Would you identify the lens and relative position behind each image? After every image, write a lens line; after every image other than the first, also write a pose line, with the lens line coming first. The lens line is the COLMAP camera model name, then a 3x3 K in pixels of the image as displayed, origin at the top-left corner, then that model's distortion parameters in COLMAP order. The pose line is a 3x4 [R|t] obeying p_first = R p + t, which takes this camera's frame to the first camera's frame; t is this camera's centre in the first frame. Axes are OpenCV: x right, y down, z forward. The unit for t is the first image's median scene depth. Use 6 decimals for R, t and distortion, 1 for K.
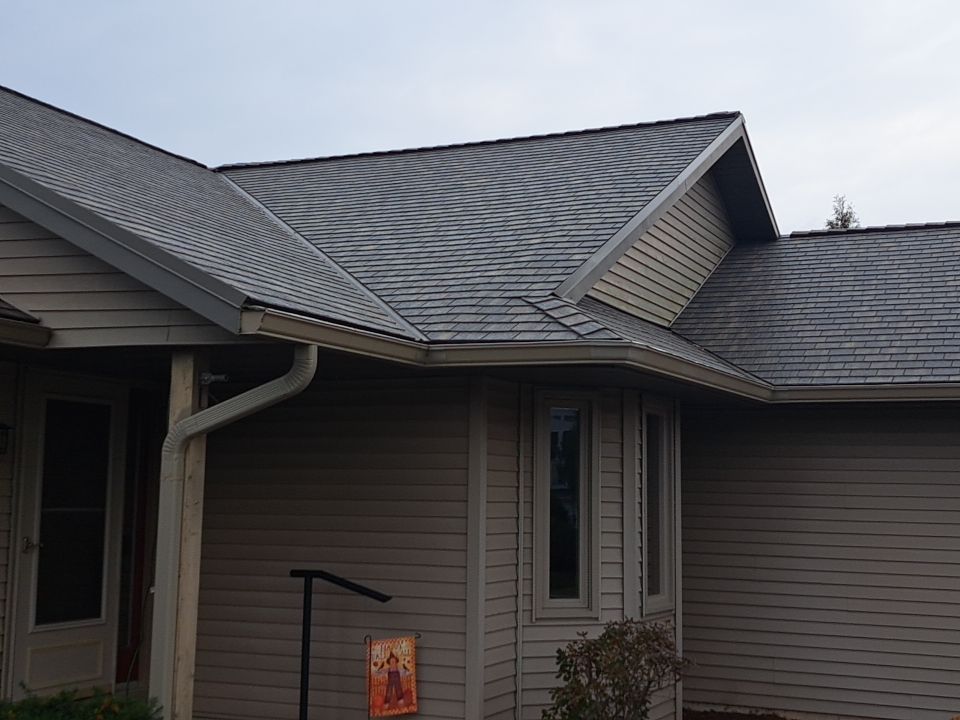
lens RADIAL K [[1381.7, 0, 480.9], [0, 1381.7, 363.1], [0, 0, 1]] dist [0.112289, 0.000000]
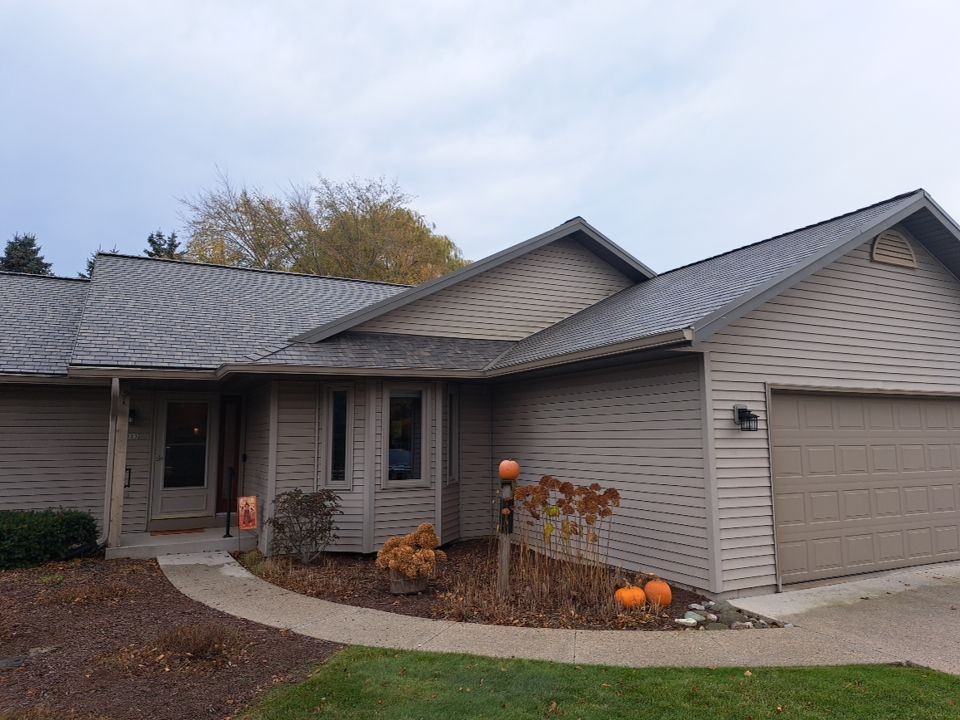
lens RADIAL K [[690.8, 0, 505.9], [0, 690.8, 352.9], [0, 0, 1]] dist [0.062833, -0.064316]
pose [[0.786410, -0.103340, -0.608999, 1.078764], [0.087450, 0.994602, -0.055847, 0.066531], [0.611483, -0.009338, 0.791202, 0.364975]]
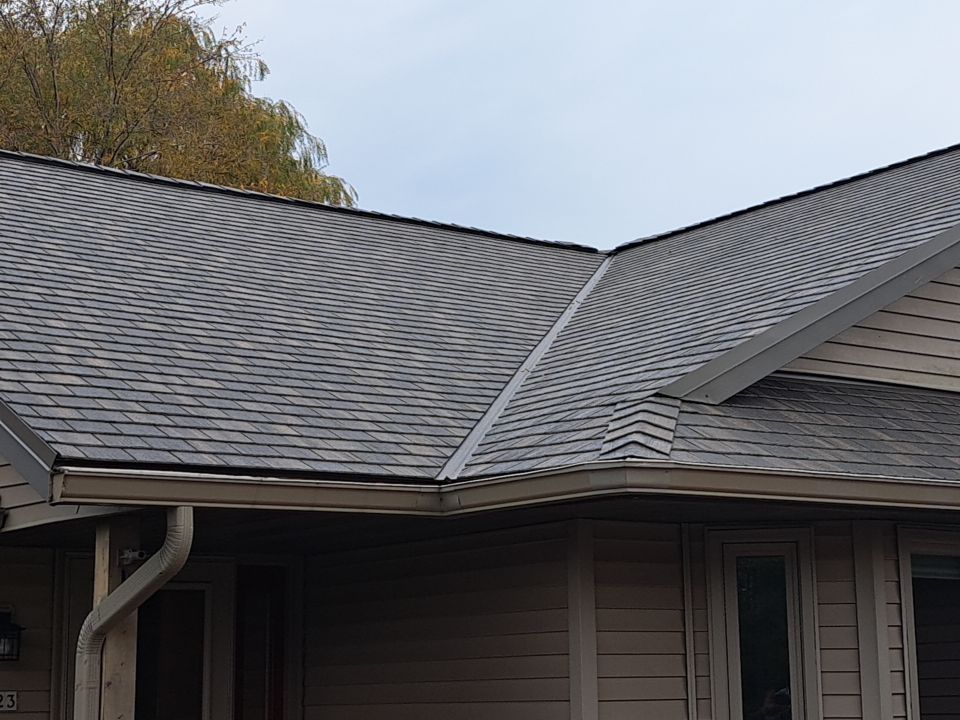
lens RADIAL K [[1950.1, 0, 499.2], [0, 1950.1, 348.4], [0, 0, 1]] dist [0.188158, 0.000000]
pose [[0.861934, -0.115973, -0.493579, 0.510003], [0.078847, 0.992305, -0.095465, 0.015707], [0.500853, 0.043368, 0.864445, 0.115857]]
